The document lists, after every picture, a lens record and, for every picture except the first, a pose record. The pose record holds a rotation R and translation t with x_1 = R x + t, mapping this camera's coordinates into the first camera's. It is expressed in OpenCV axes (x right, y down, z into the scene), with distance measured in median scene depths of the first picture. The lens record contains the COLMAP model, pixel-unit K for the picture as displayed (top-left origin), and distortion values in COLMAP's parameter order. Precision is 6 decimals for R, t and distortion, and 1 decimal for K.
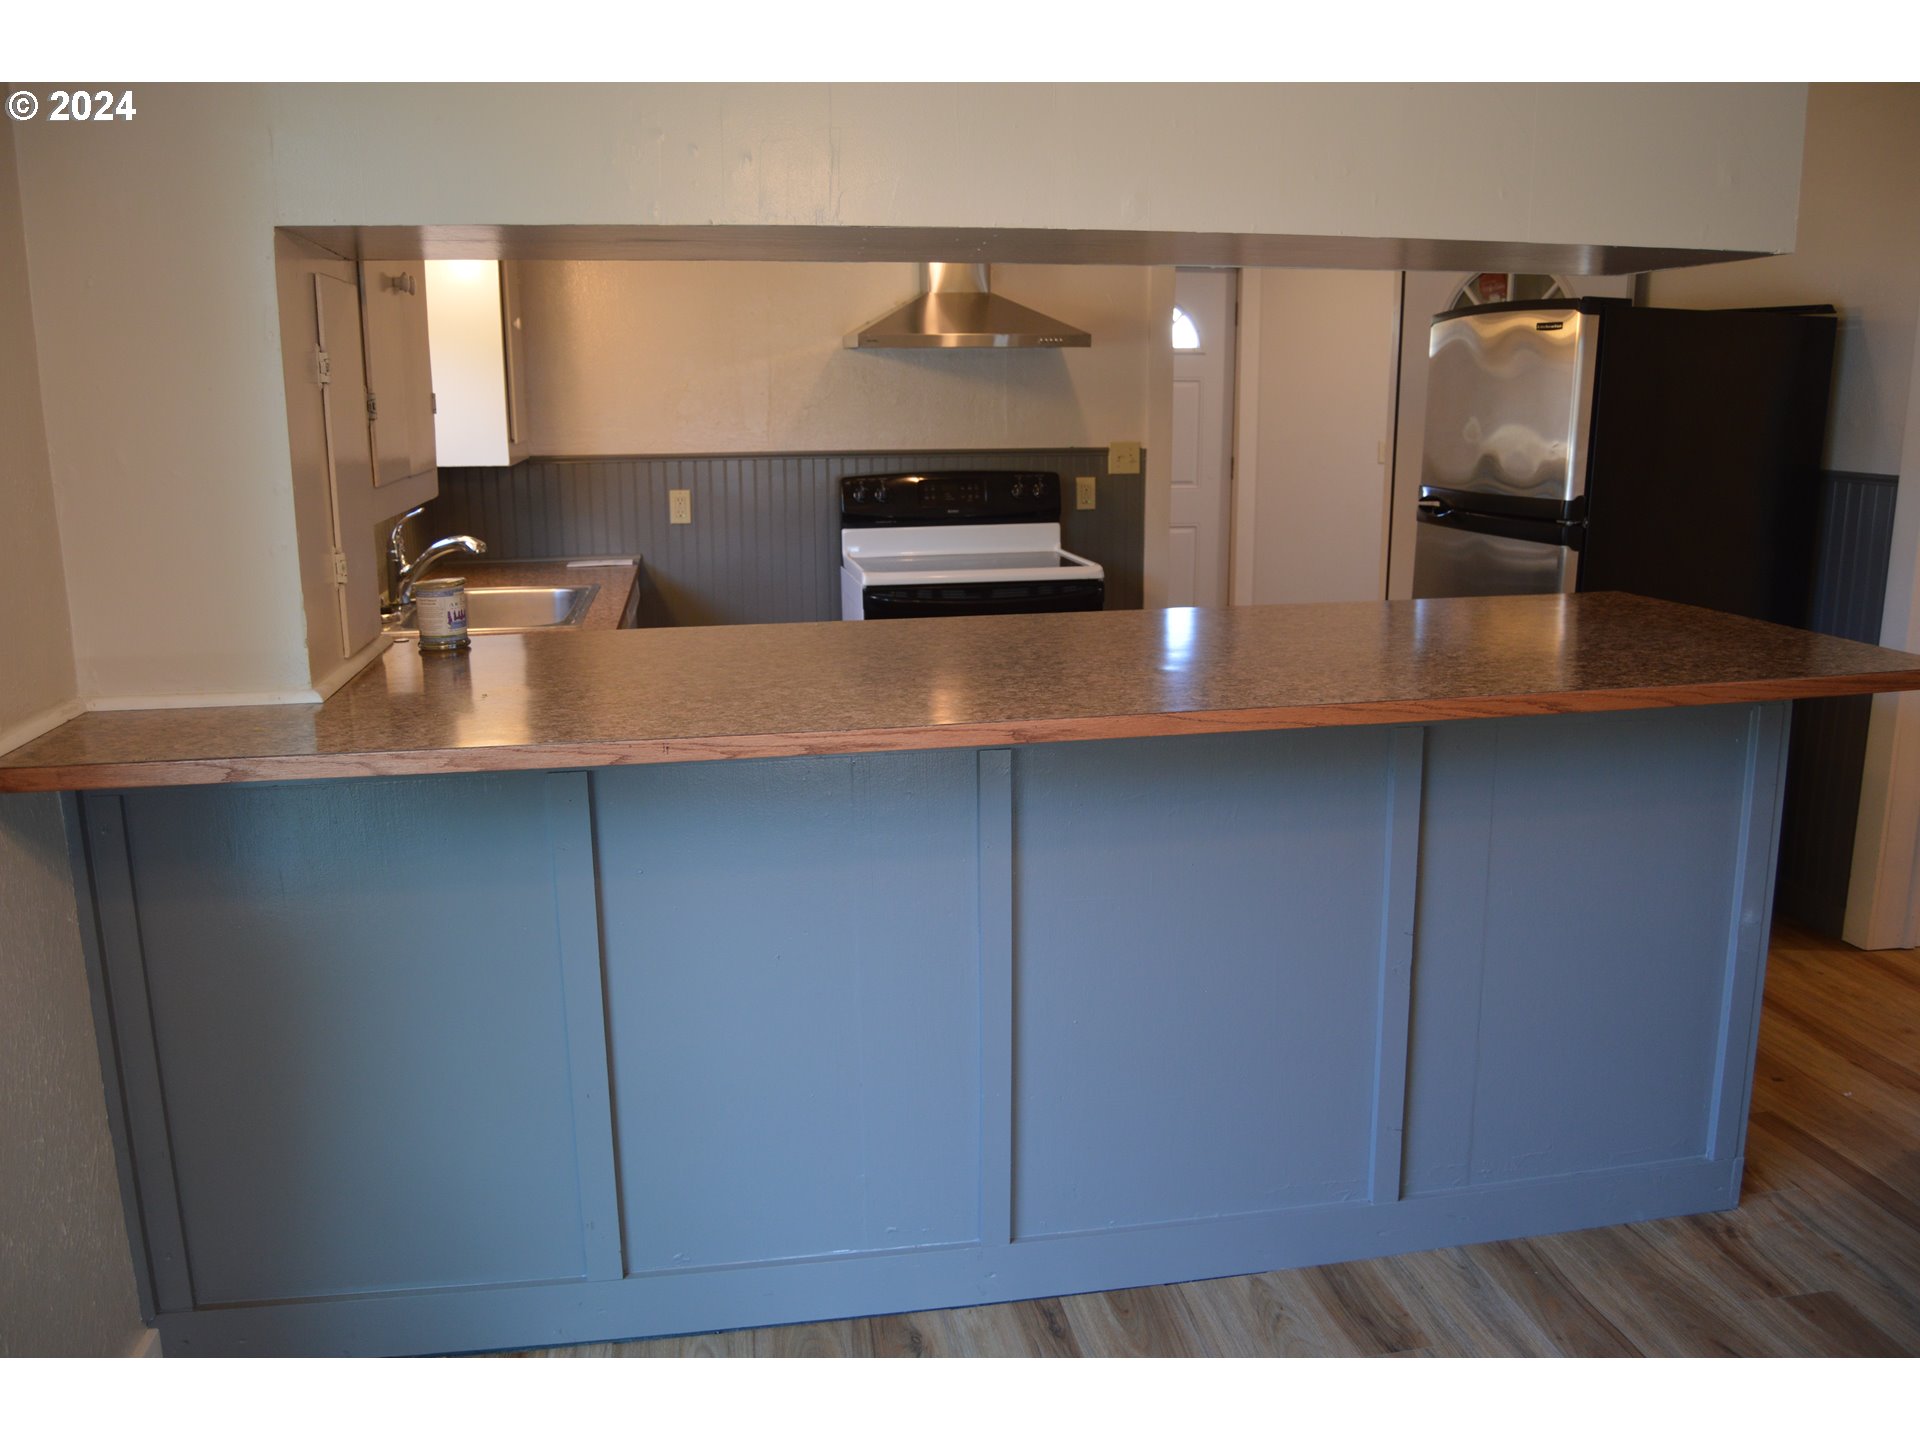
lens RADIAL K [[1444.2, 0, 960.0], [0, 1444.2, 720.0], [0, 0, 1]] dist [-0.075004, 0.007545]
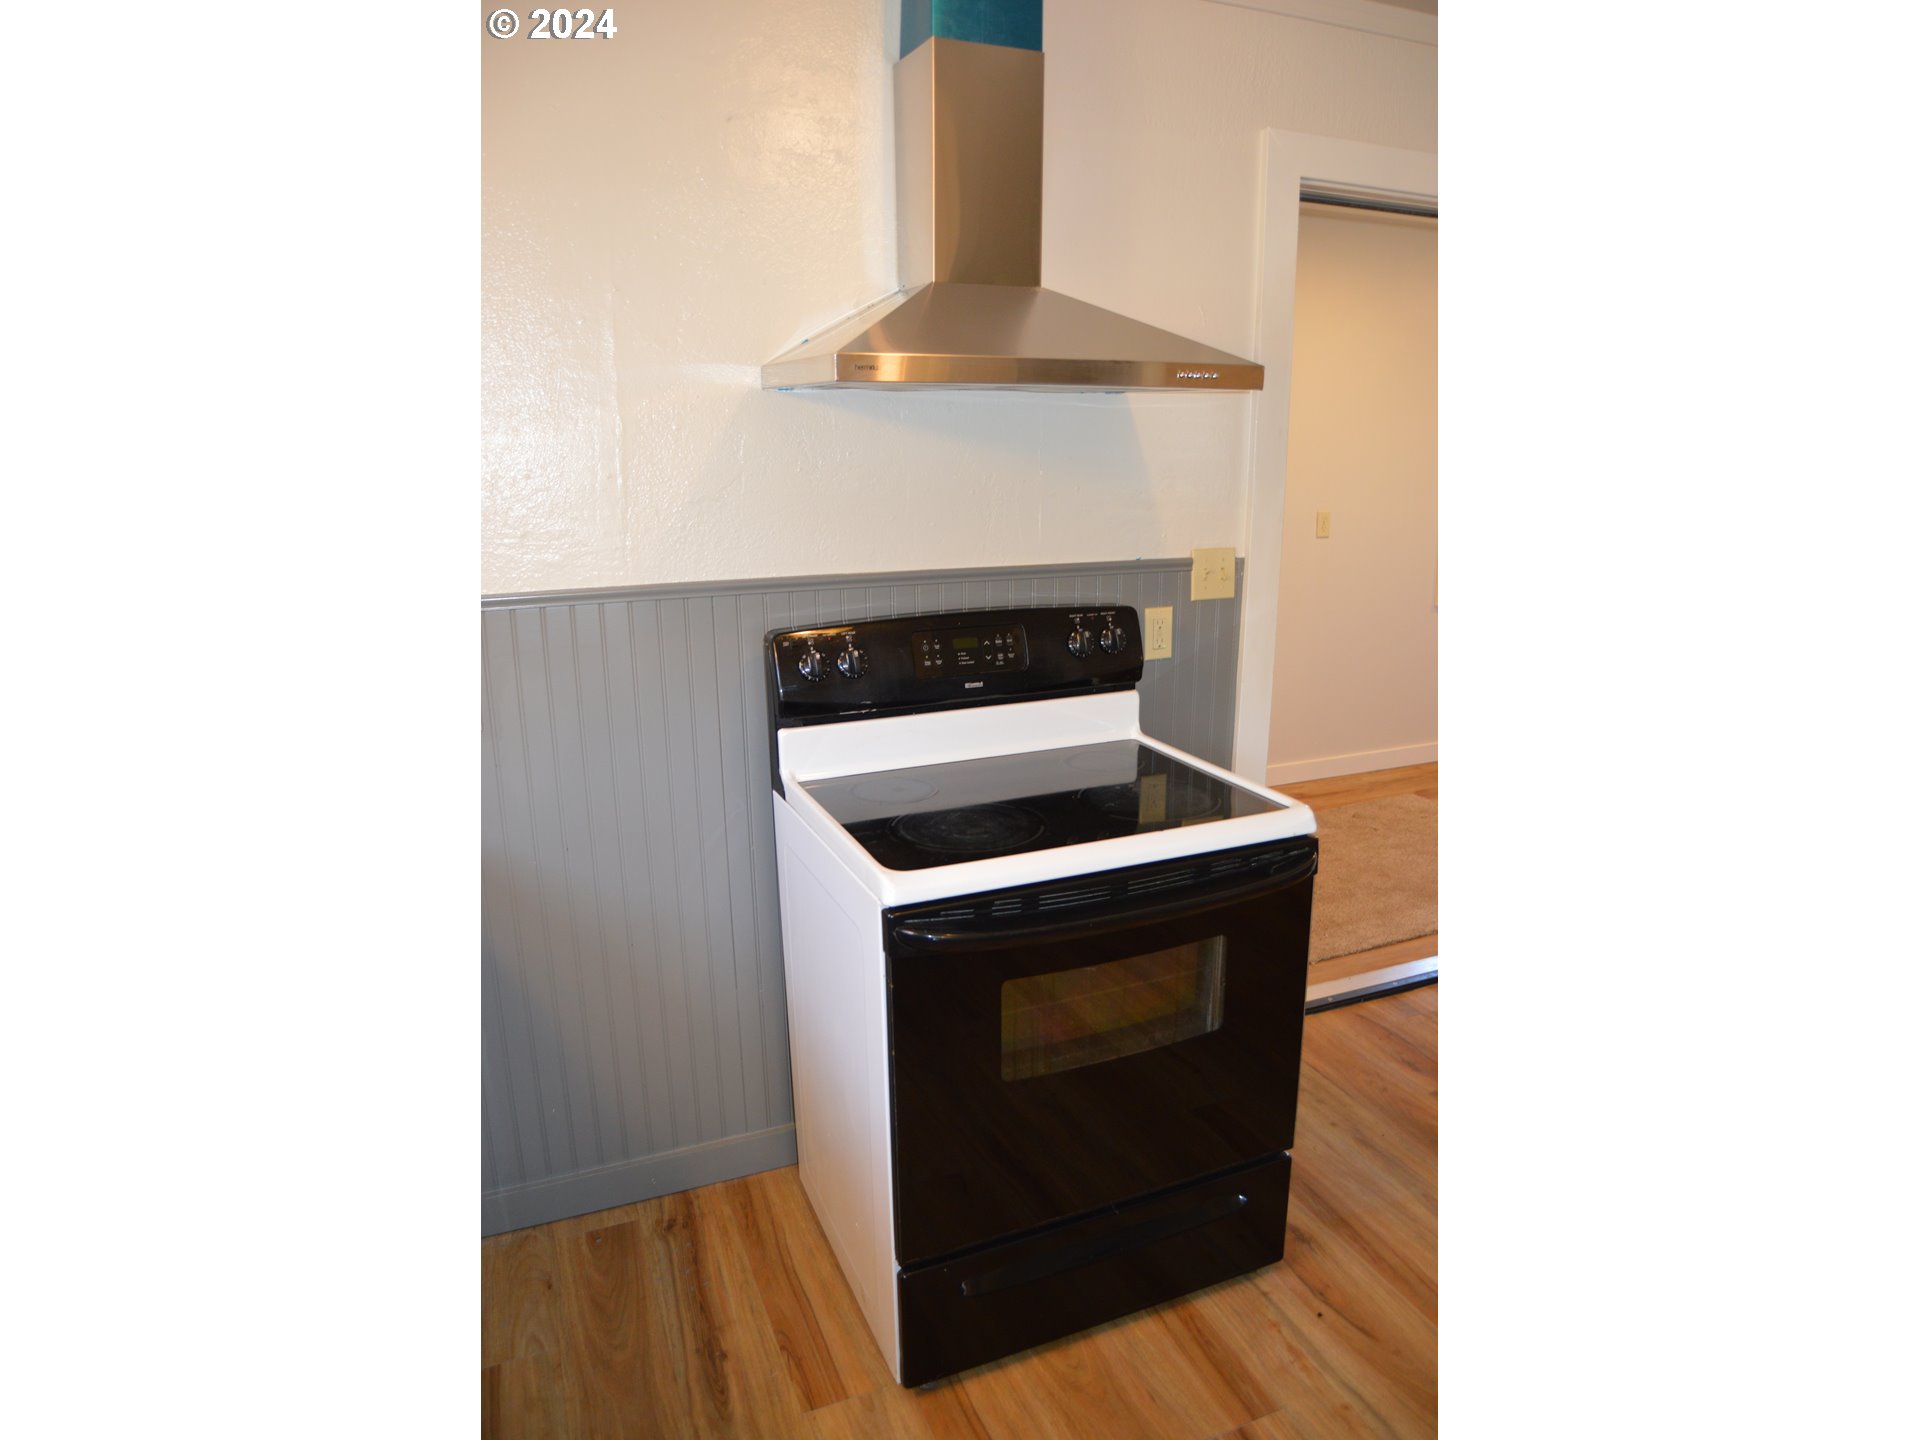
lens RADIAL K [[1086.8, 0, 960.0], [0, 1086.8, 720.0], [0, 0, 1]] dist [-0.029731, 0.000210]
pose [[0.973495, -0.052683, 0.222557, -0.103286], [0.046822, 0.998405, 0.031532, -0.142515], [-0.223864, -0.020275, 0.974410, 0.580272]]
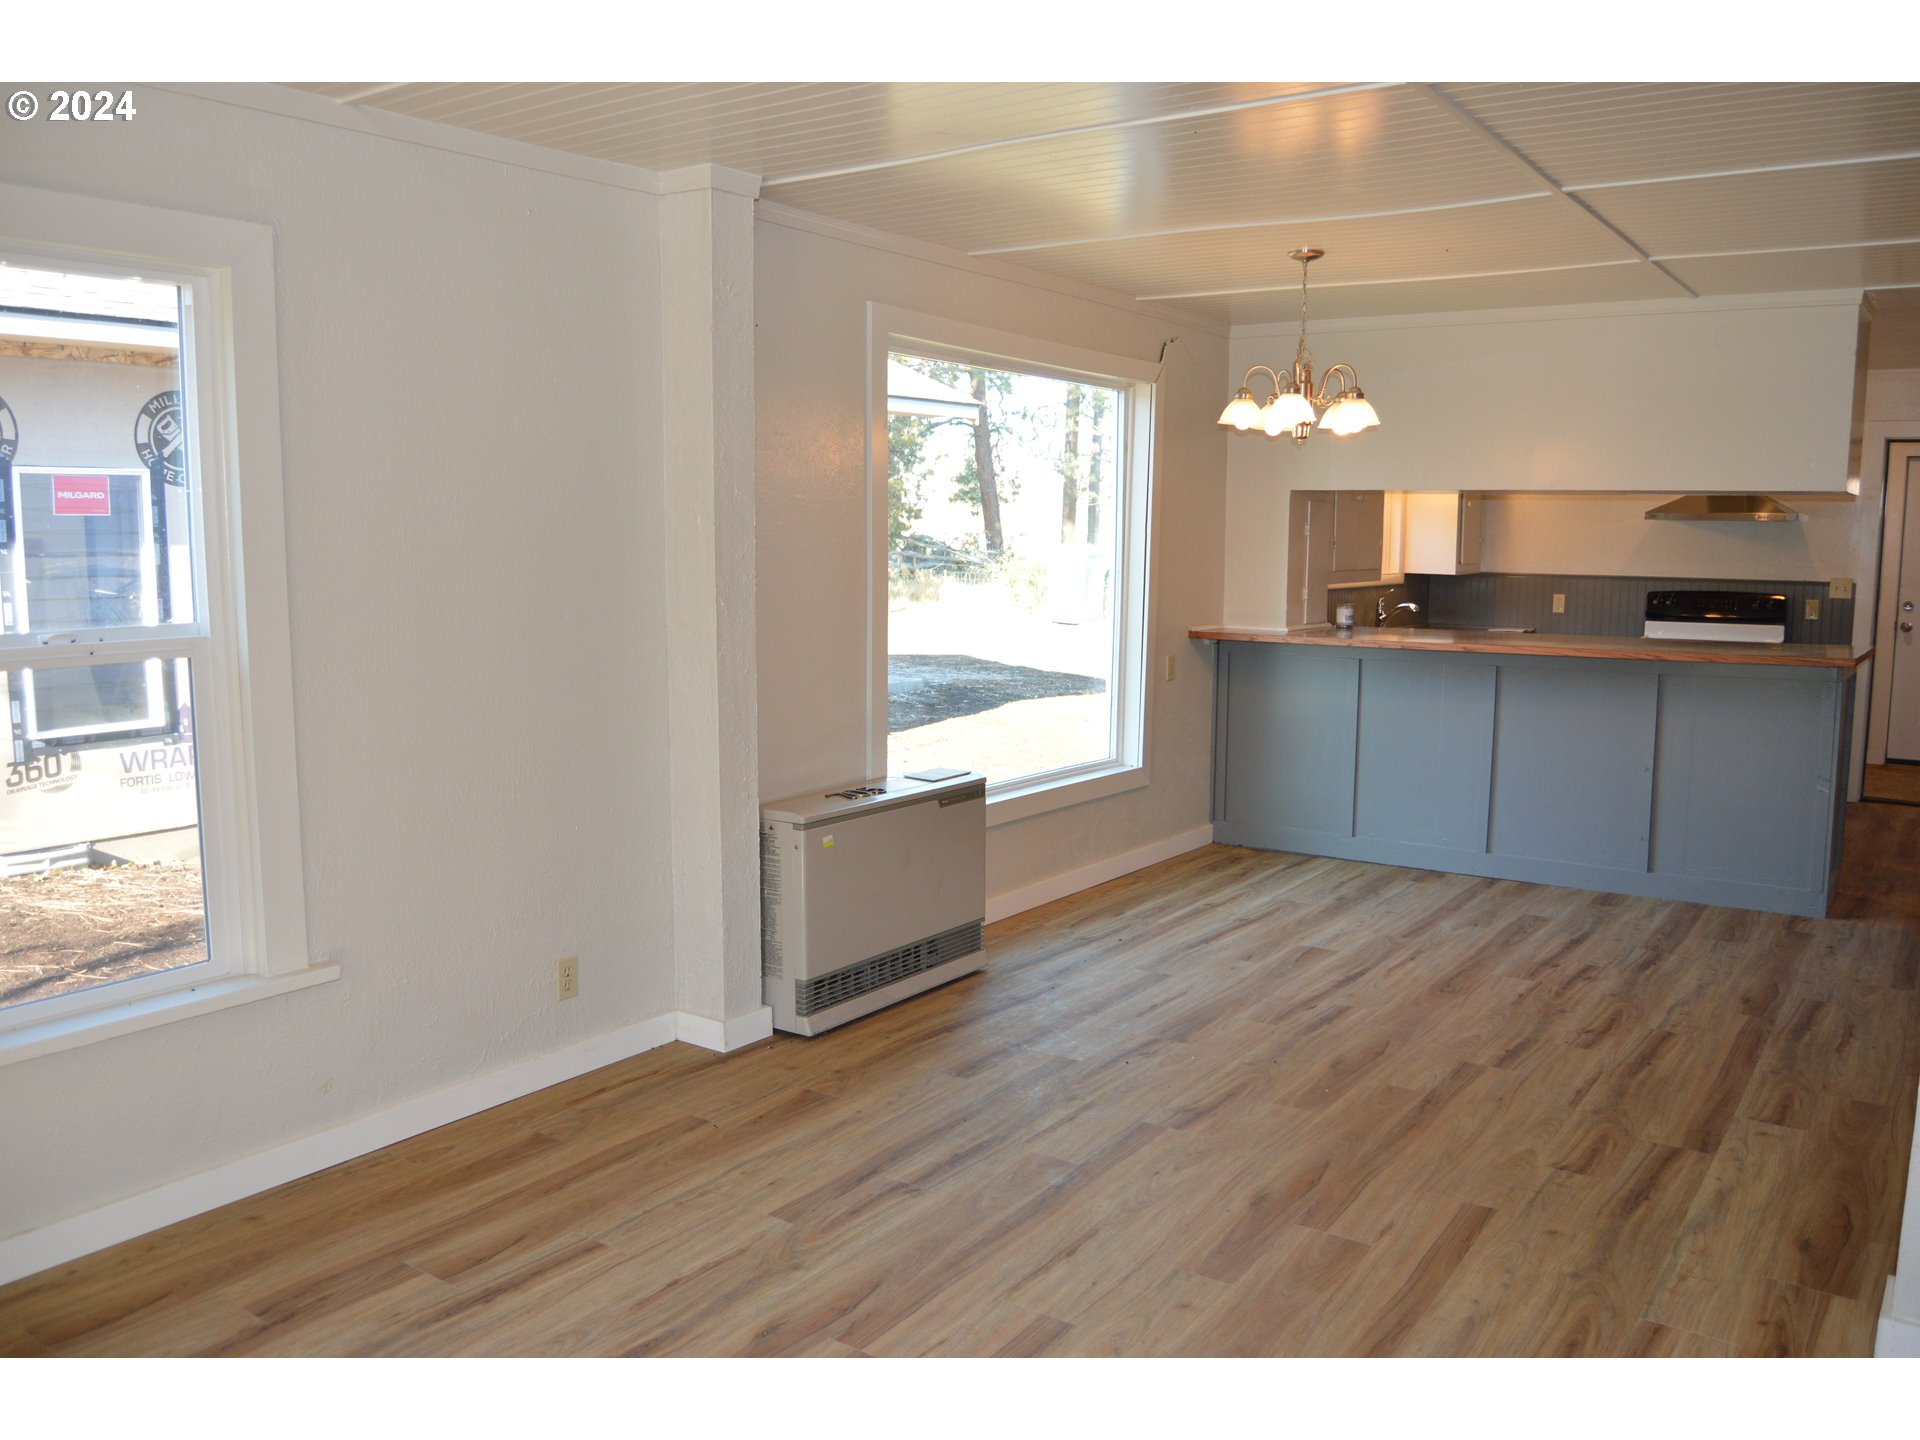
lens RADIAL K [[1577.9, 0, 937.3], [0, 1577.9, 709.0], [0, 0, 1]] dist [-0.050691, 0.010642]
pose [[0.698835, 0.098197, -0.708510, 0.649705], [-0.167894, 0.985377, -0.029032, 0.163253], [0.695299, 0.139243, 0.705103, -0.867200]]
